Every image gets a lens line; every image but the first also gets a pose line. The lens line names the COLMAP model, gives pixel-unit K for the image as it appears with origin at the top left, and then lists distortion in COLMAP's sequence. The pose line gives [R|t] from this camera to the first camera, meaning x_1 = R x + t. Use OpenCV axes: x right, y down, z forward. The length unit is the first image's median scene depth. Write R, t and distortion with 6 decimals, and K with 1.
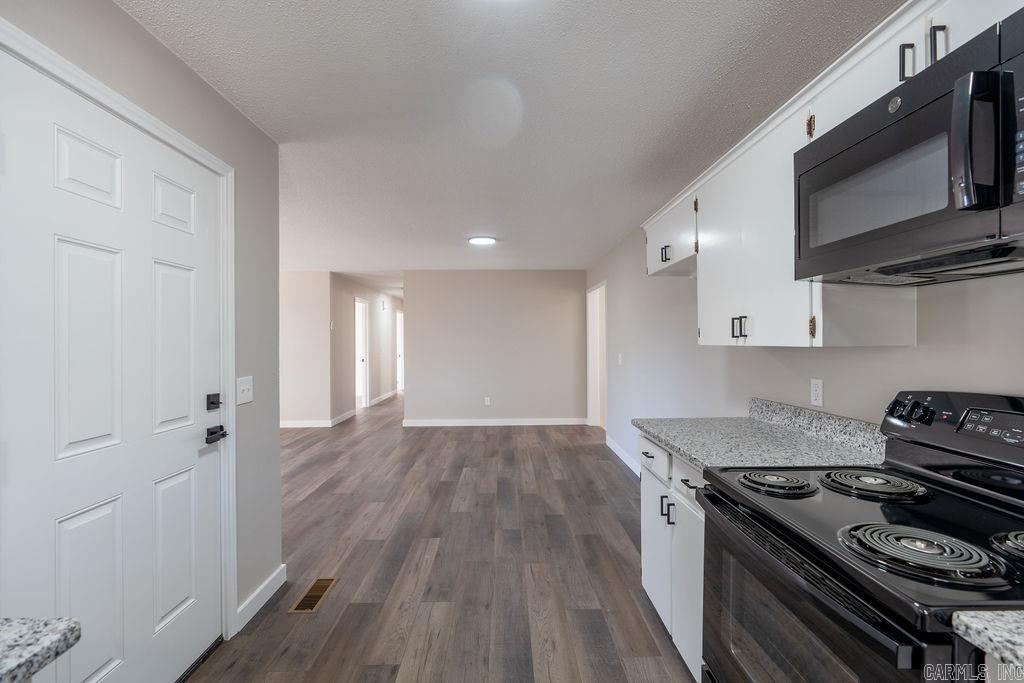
lens RADIAL K [[458.8, 0, 512.0], [0, 458.8, 341.5], [0, 0, 1]] dist [-0.008113, 0.001363]
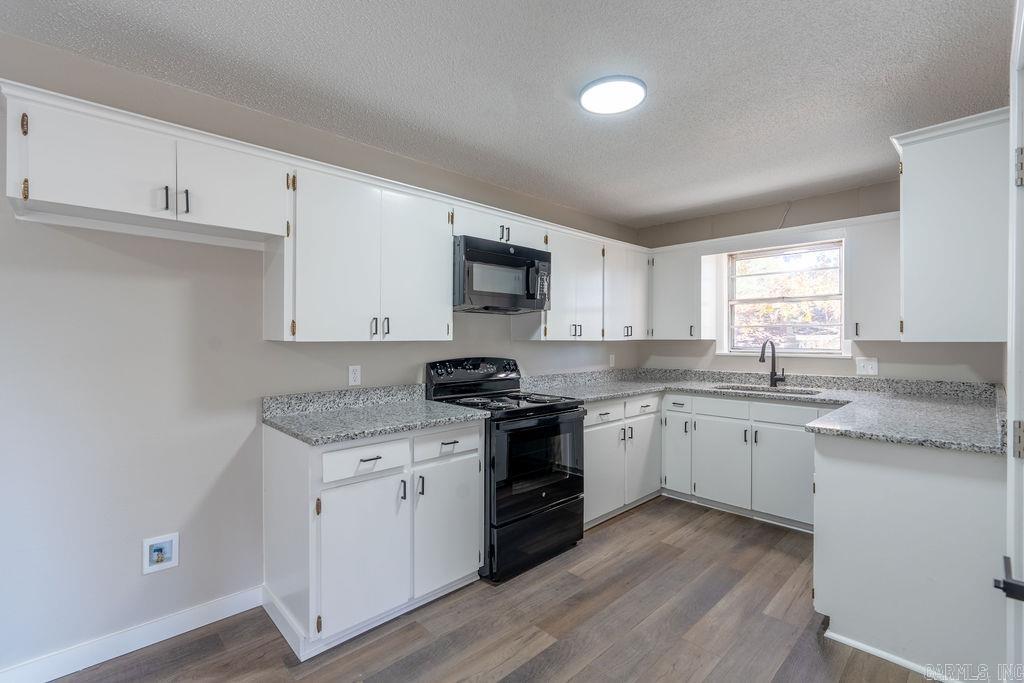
lens RADIAL K [[451.3, 0, 514.8], [0, 451.3, 339.5], [0, 0, 1]] dist [-0.016999, 0.000139]
pose [[-0.674449, 0.002227, 0.738318, -0.343626], [0.002932, 0.999996, -0.000338, 0.003879], [-0.738316, 0.001937, -0.674452, 0.837943]]
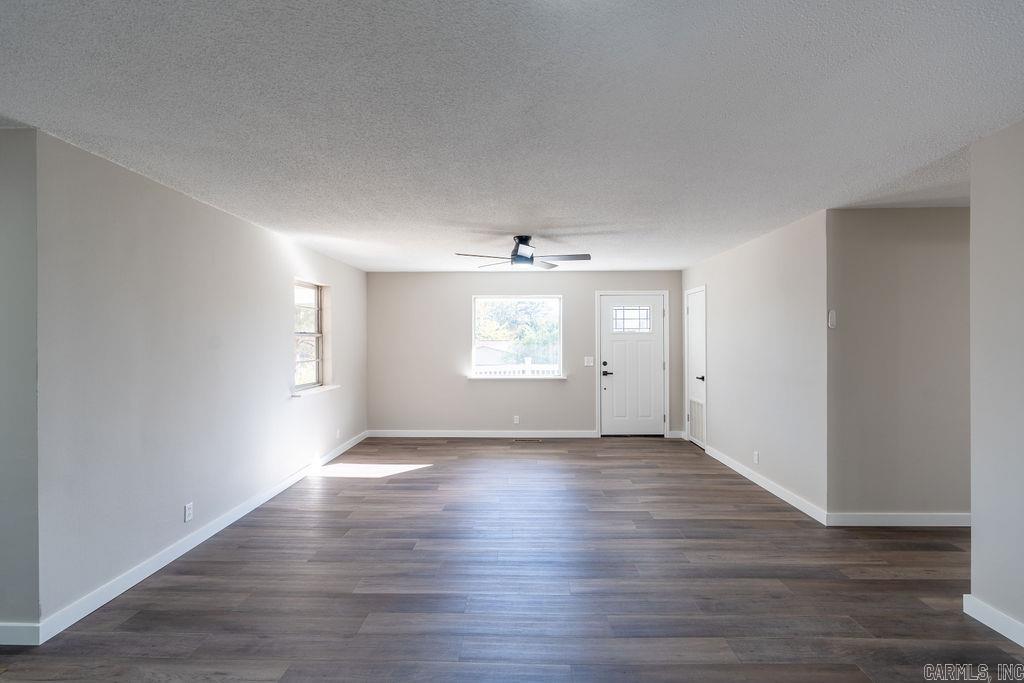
lens RADIAL K [[458.8, 0, 512.0], [0, 458.8, 341.5], [0, 0, 1]] dist [-0.008113, 0.001363]
pose [[-0.043147, 0.004858, -0.999057, 0.214671], [0.000944, 0.999988, 0.004822, -0.026635], [0.999068, -0.000735, -0.043151, 1.372538]]
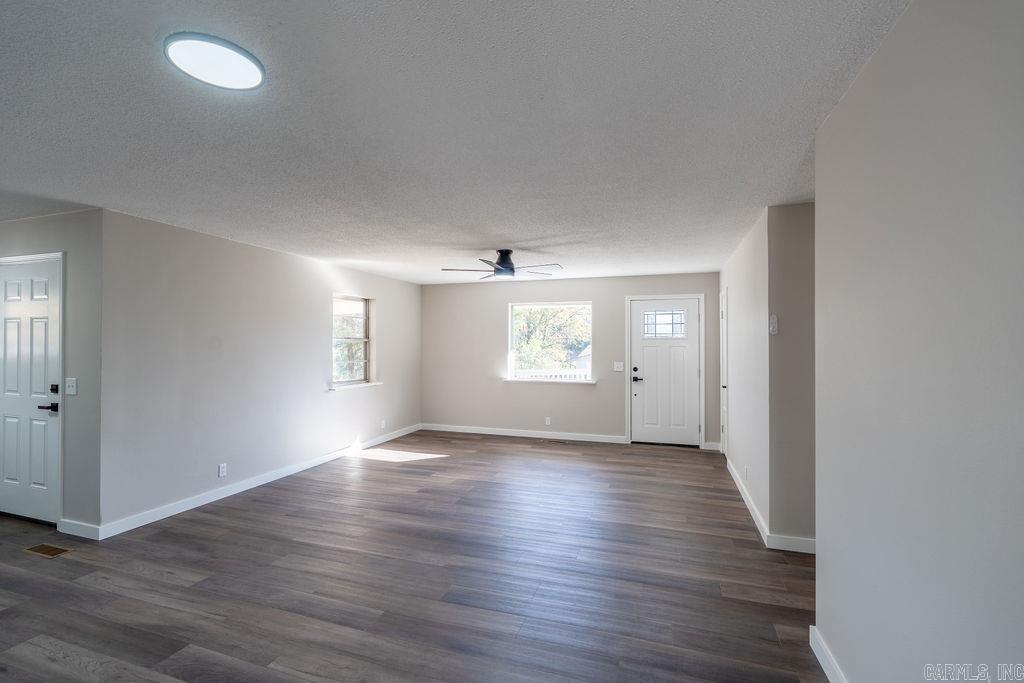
lens RADIAL K [[458.8, 0, 512.0], [0, 458.8, 341.5], [0, 0, 1]] dist [-0.008113, 0.001363]
pose [[-0.339871, -0.004873, -0.940459, 0.235773], [-0.003429, 0.999986, -0.003942, -0.029901], [0.940466, 0.001885, -0.339884, 1.834863]]
